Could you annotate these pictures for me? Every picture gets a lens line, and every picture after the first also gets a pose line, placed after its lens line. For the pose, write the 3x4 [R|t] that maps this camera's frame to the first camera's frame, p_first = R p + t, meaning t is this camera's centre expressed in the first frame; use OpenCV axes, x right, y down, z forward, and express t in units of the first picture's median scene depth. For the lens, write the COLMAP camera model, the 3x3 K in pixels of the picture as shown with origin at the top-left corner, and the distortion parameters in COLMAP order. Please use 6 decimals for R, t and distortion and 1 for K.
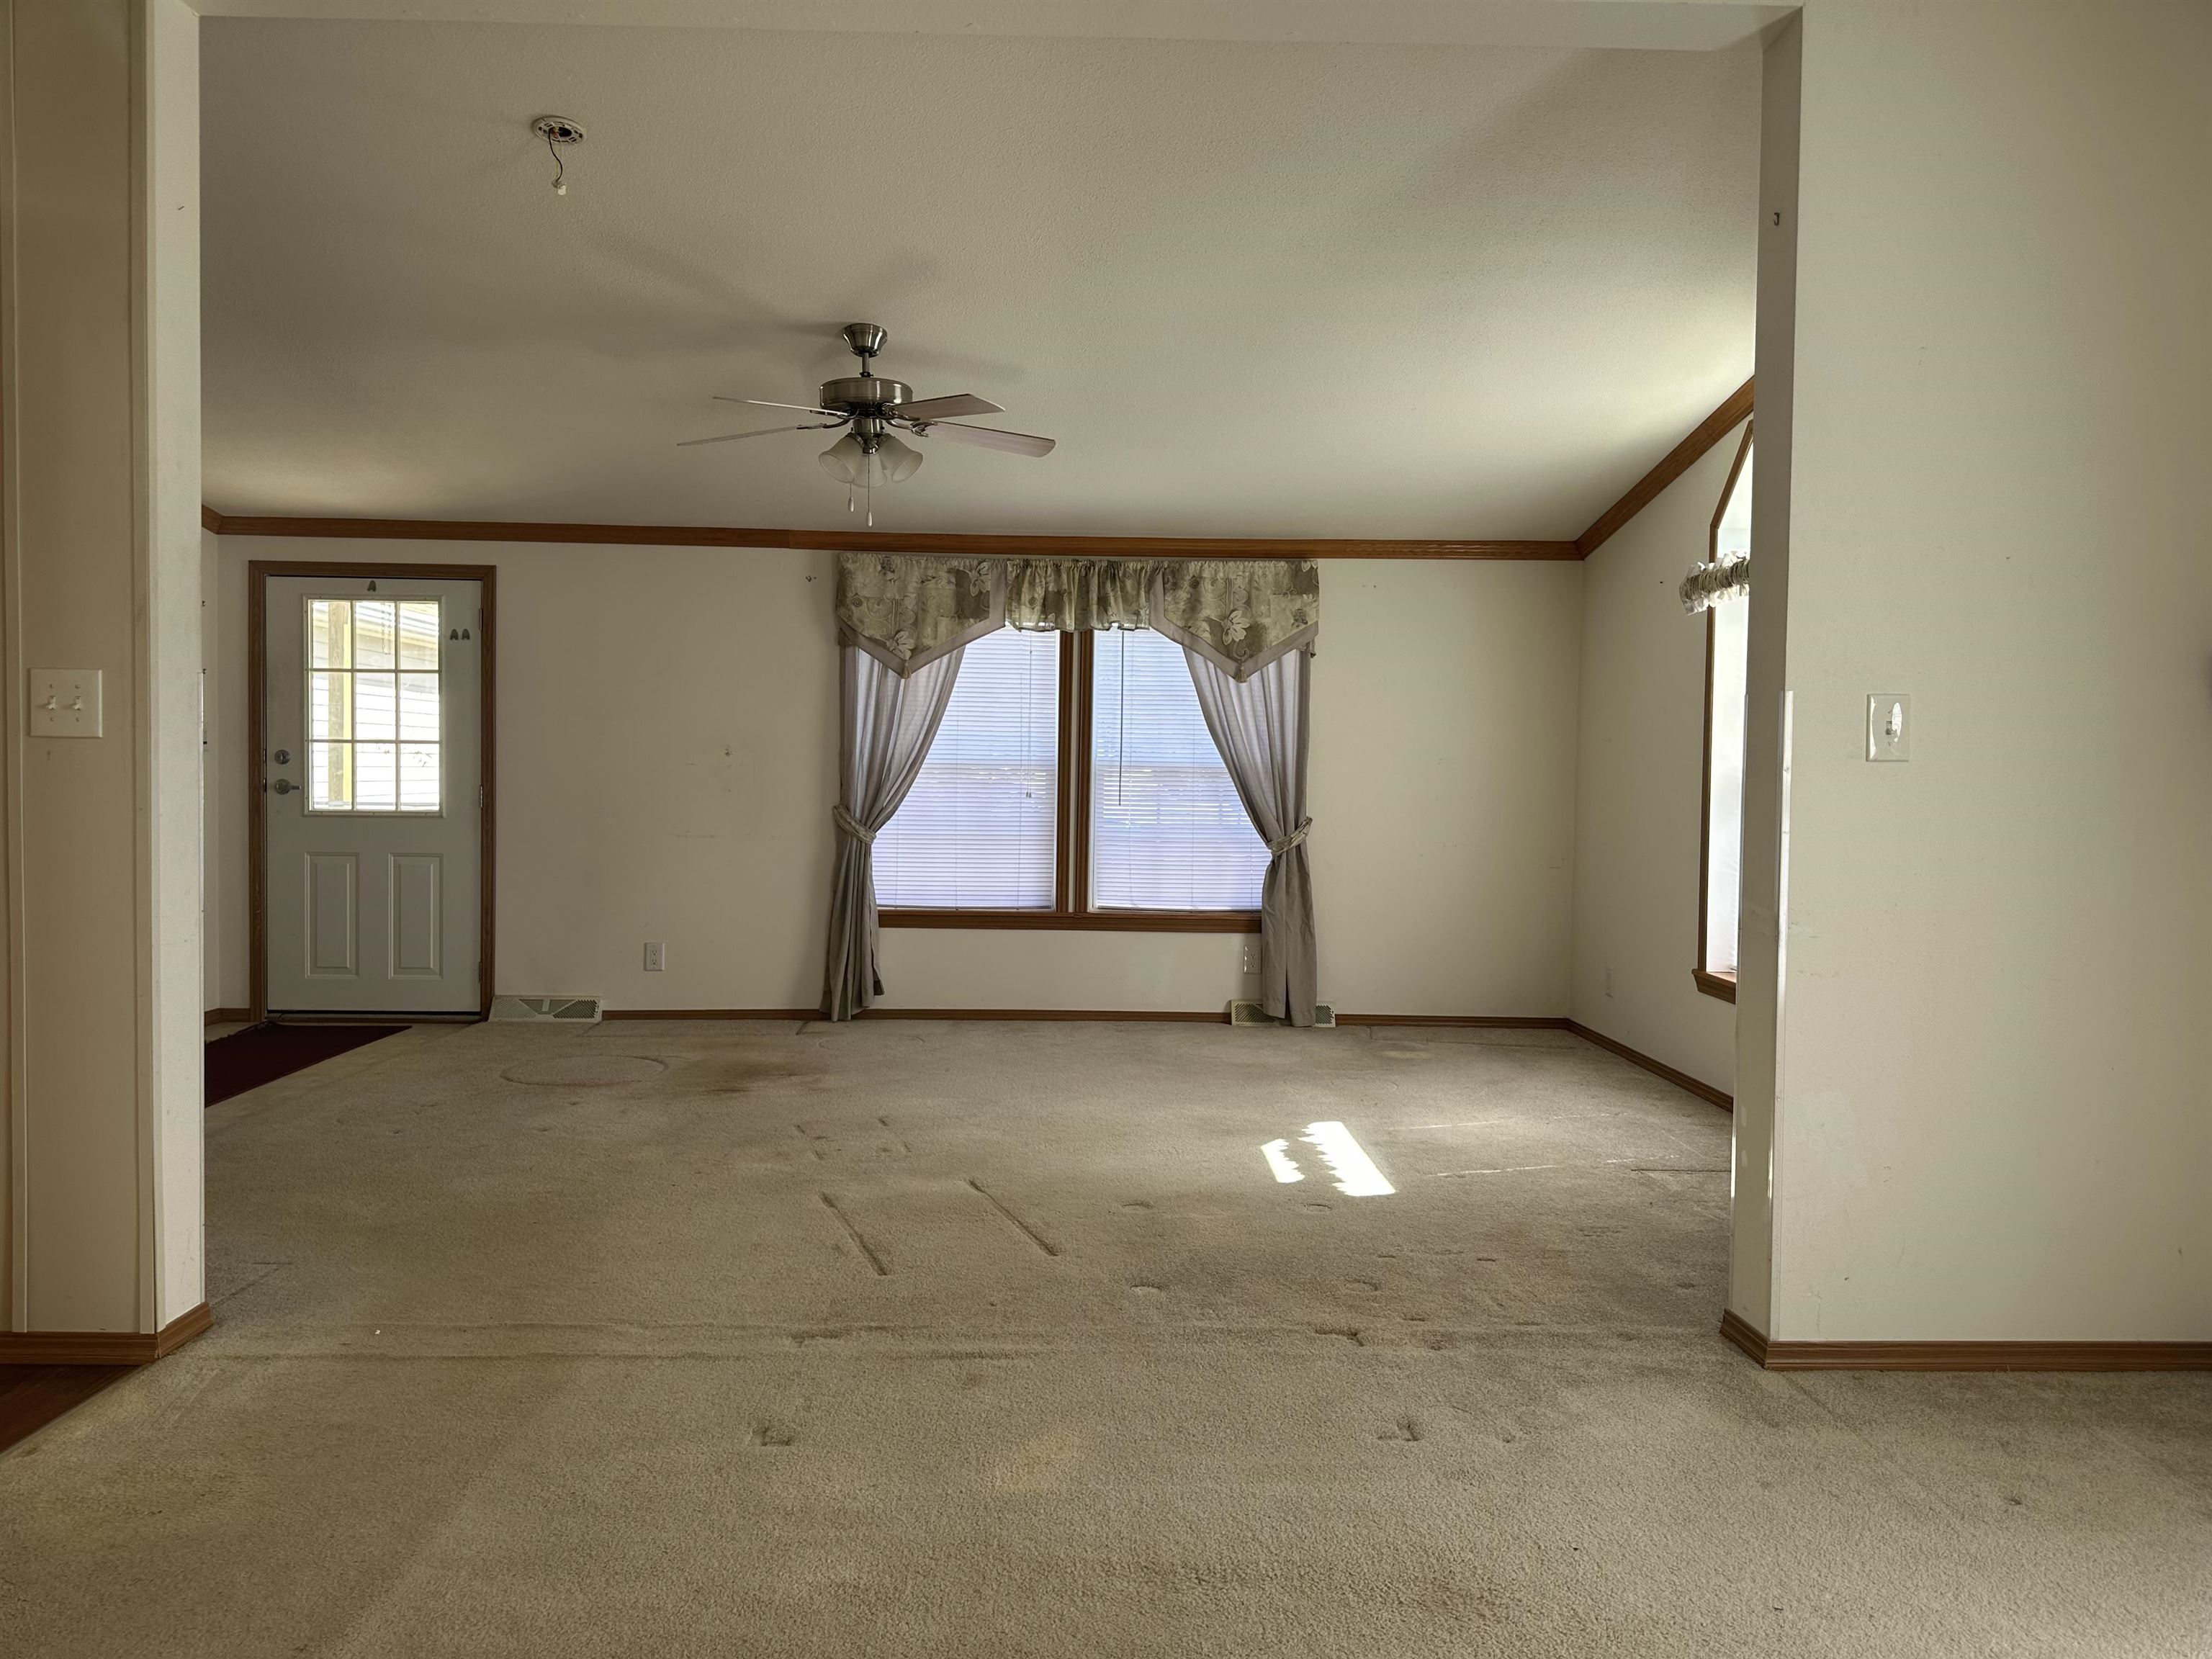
lens RADIAL K [[1549.3, 0, 1110.3], [0, 1549.3, 836.1], [0, 0, 1]] dist [0.093054, -0.129562]
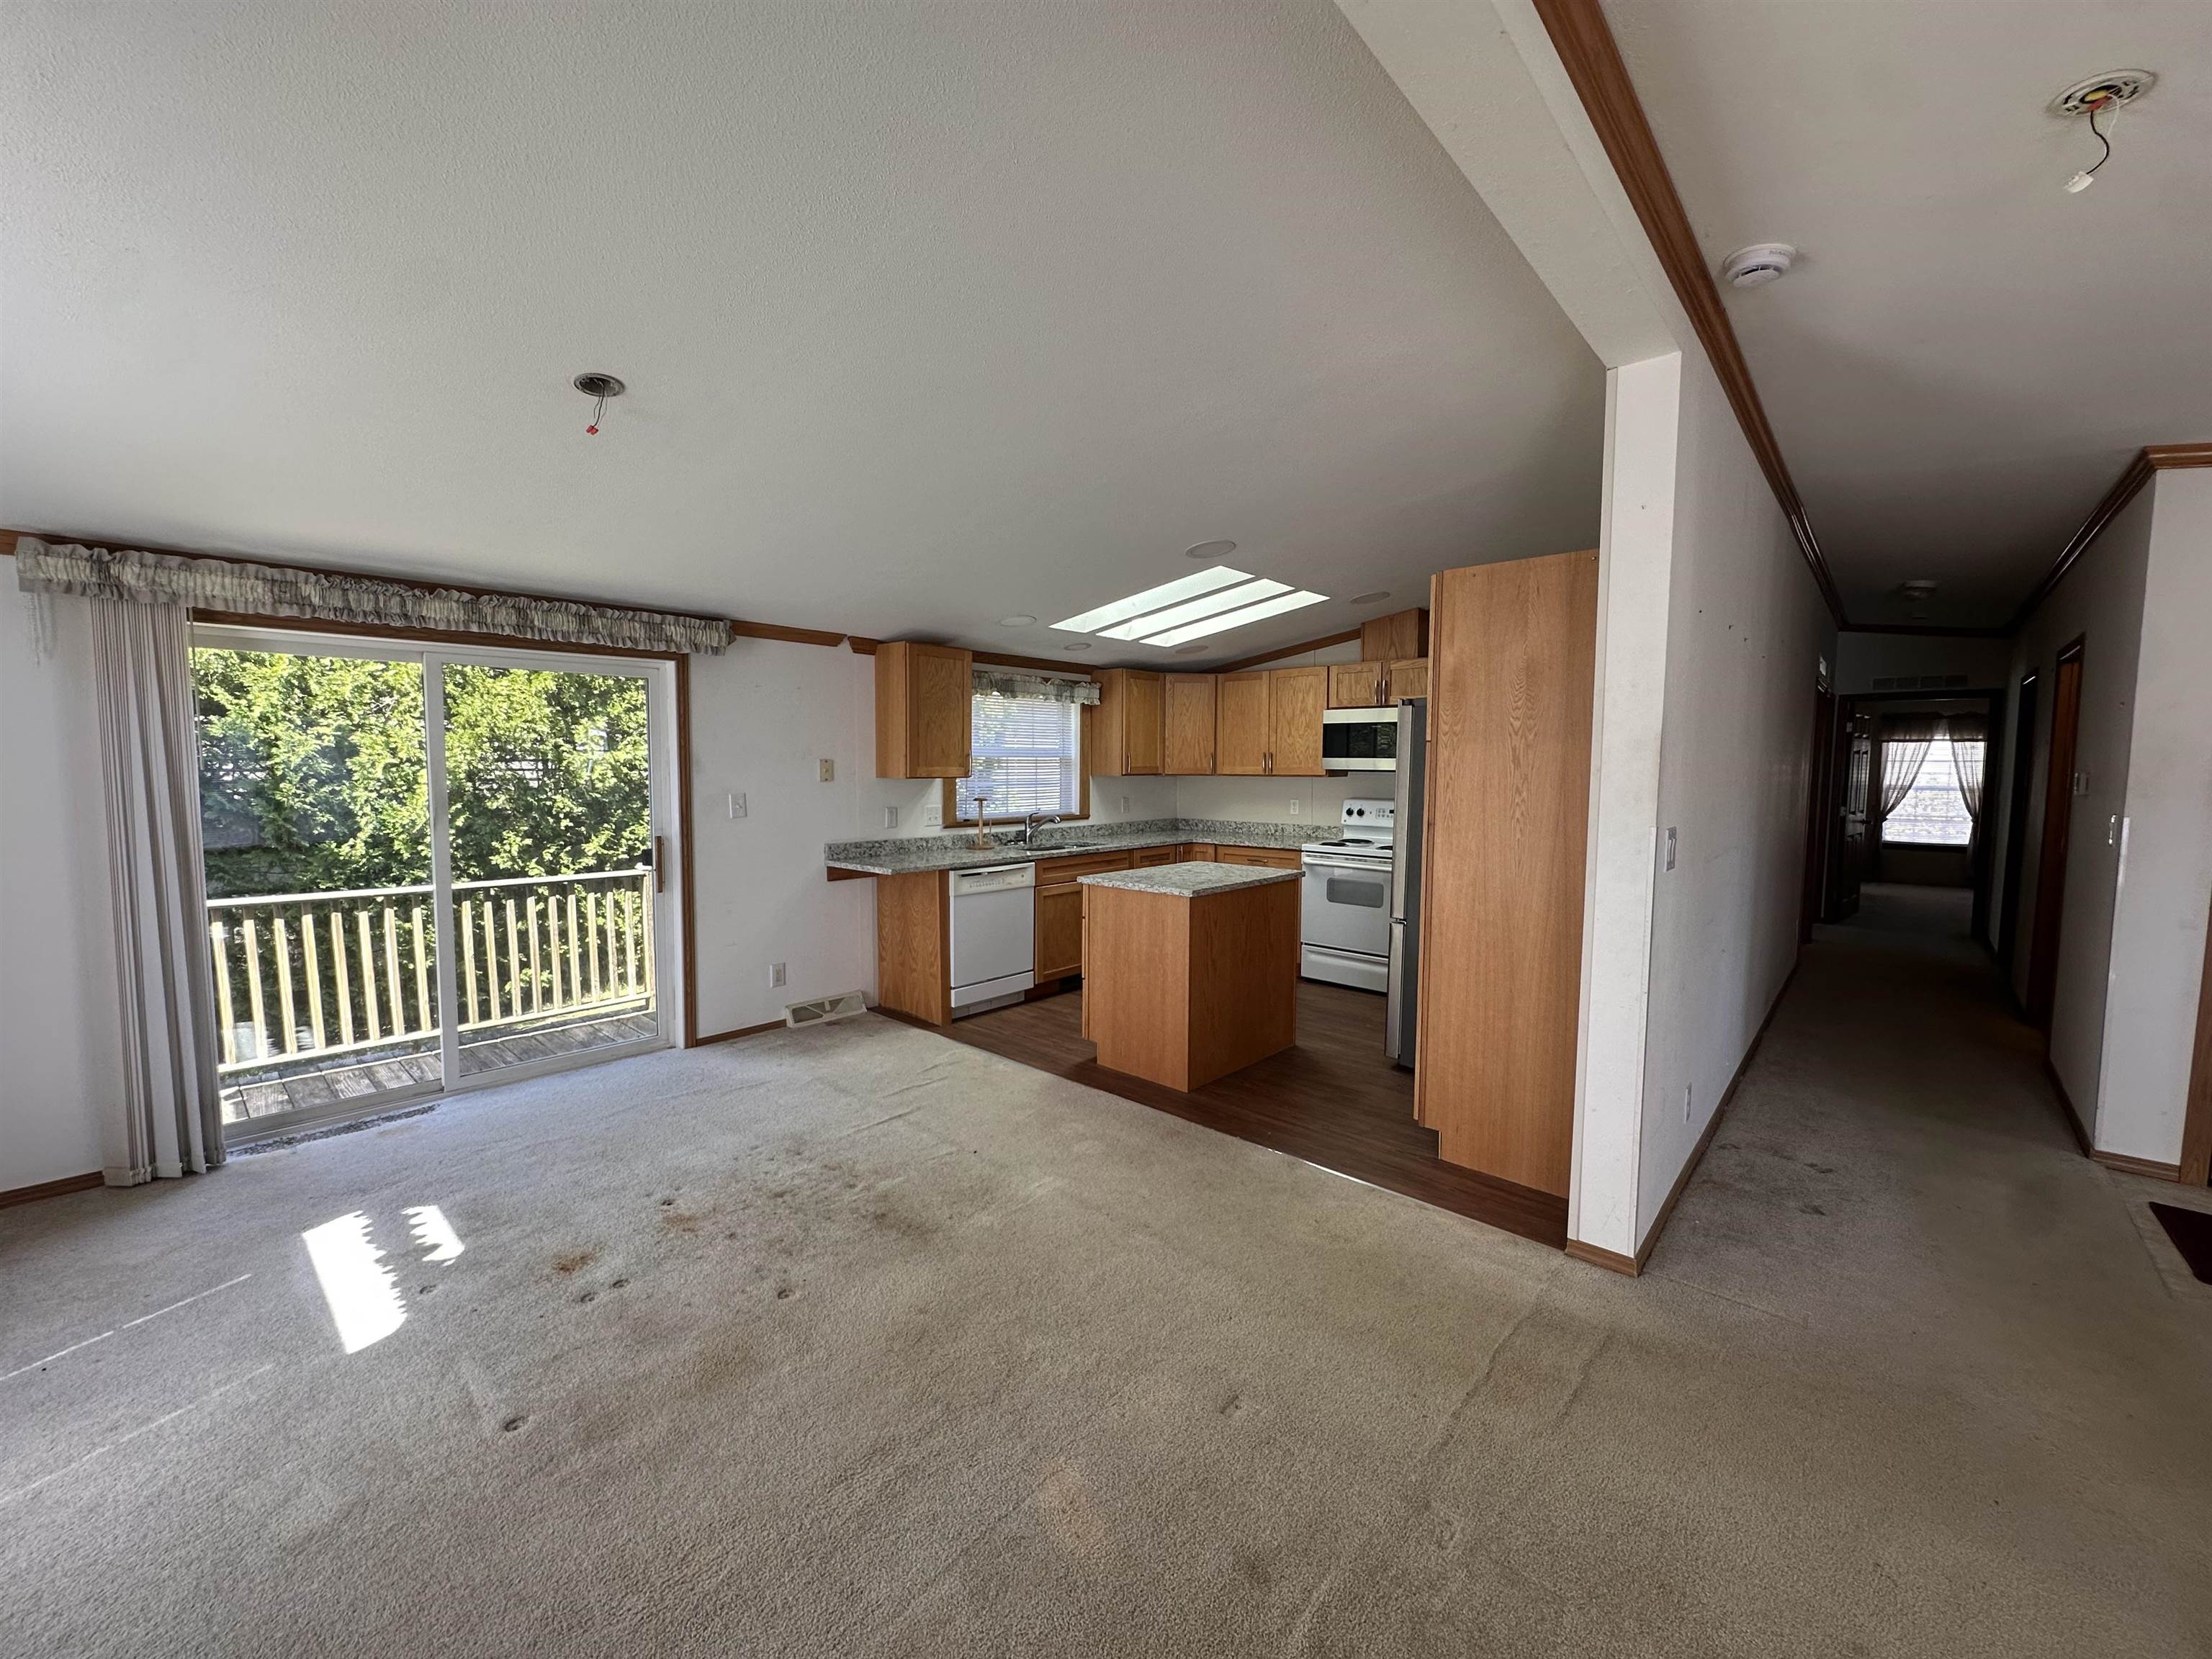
lens RADIAL K [[882.3, 0, 1103.2], [0, 882.3, 828.4], [0, 0, 1]] dist [-0.002244, -0.000520]
pose [[-0.689022, 0.038299, -0.723728, 0.336692], [-0.040658, 0.994987, 0.091362, -0.153210], [0.723599, 0.092376, -0.684011, 1.179099]]
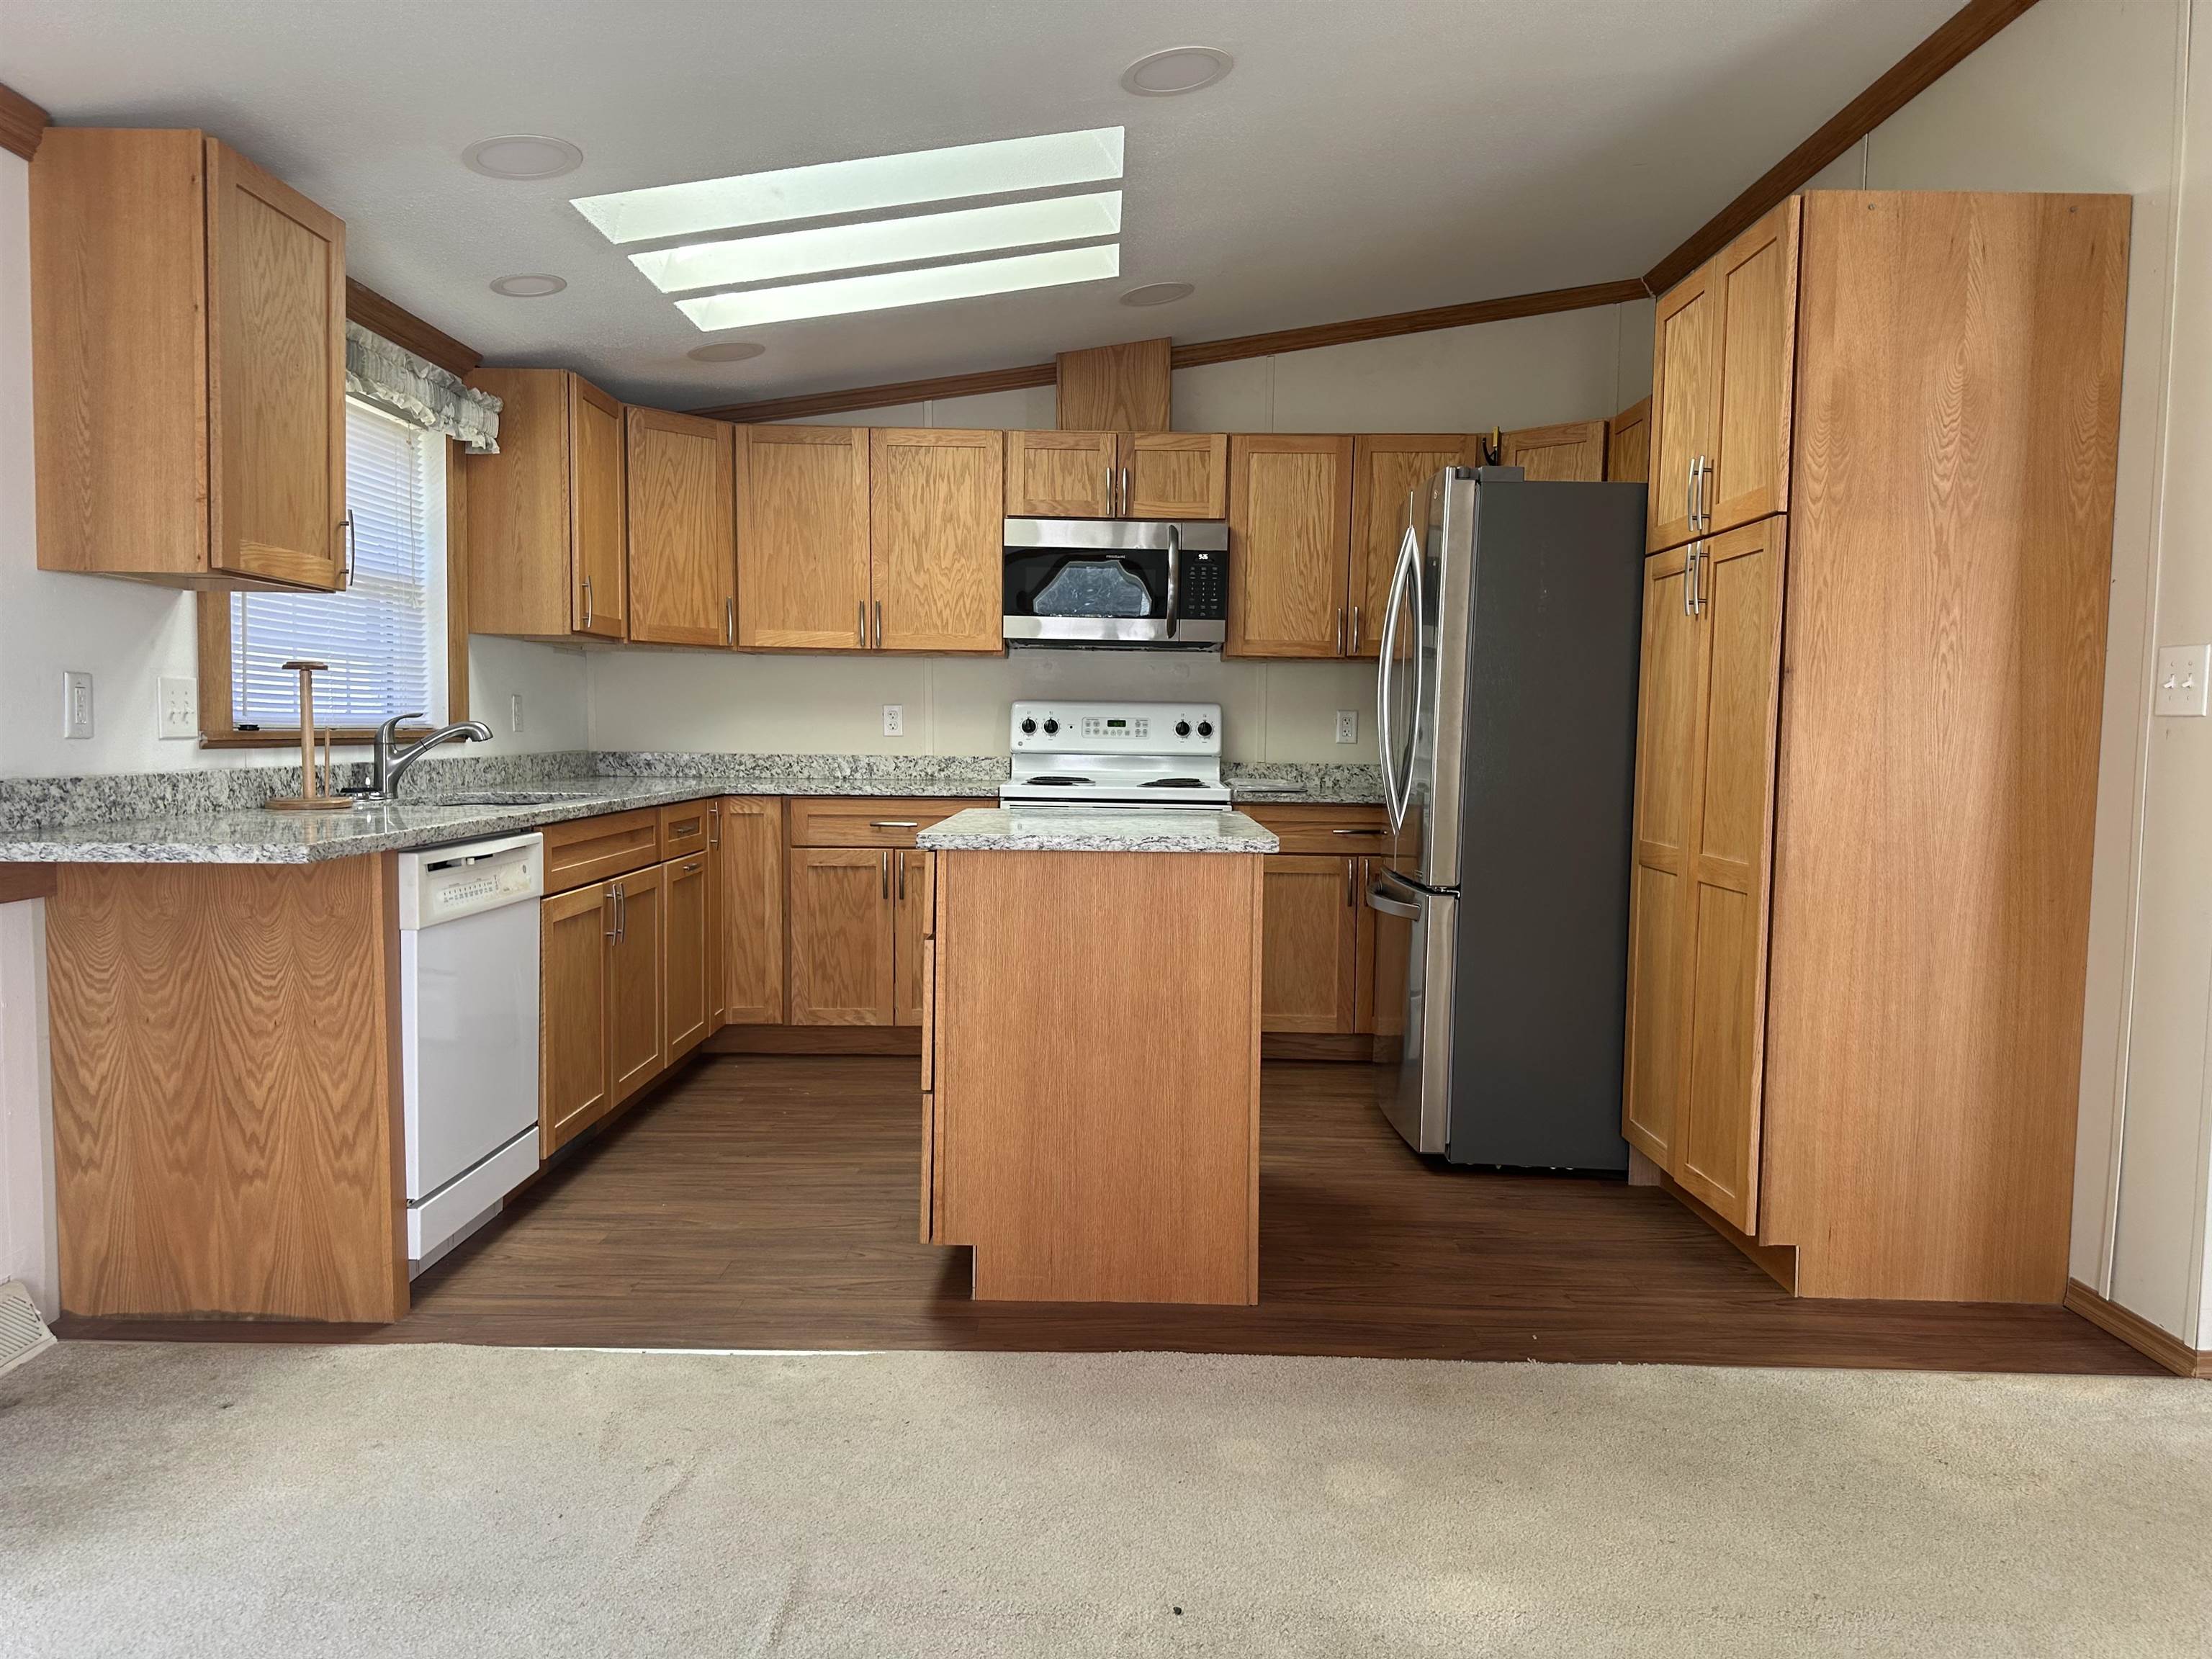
lens RADIAL K [[1549.3, 0, 1110.3], [0, 1549.3, 836.1], [0, 0, 1]] dist [0.093054, -0.129562]
pose [[-0.024027, 0.054865, -0.998205, 0.313435], [-0.053165, 0.997010, 0.056079, -0.006782], [0.998297, 0.054417, -0.021038, 0.341926]]
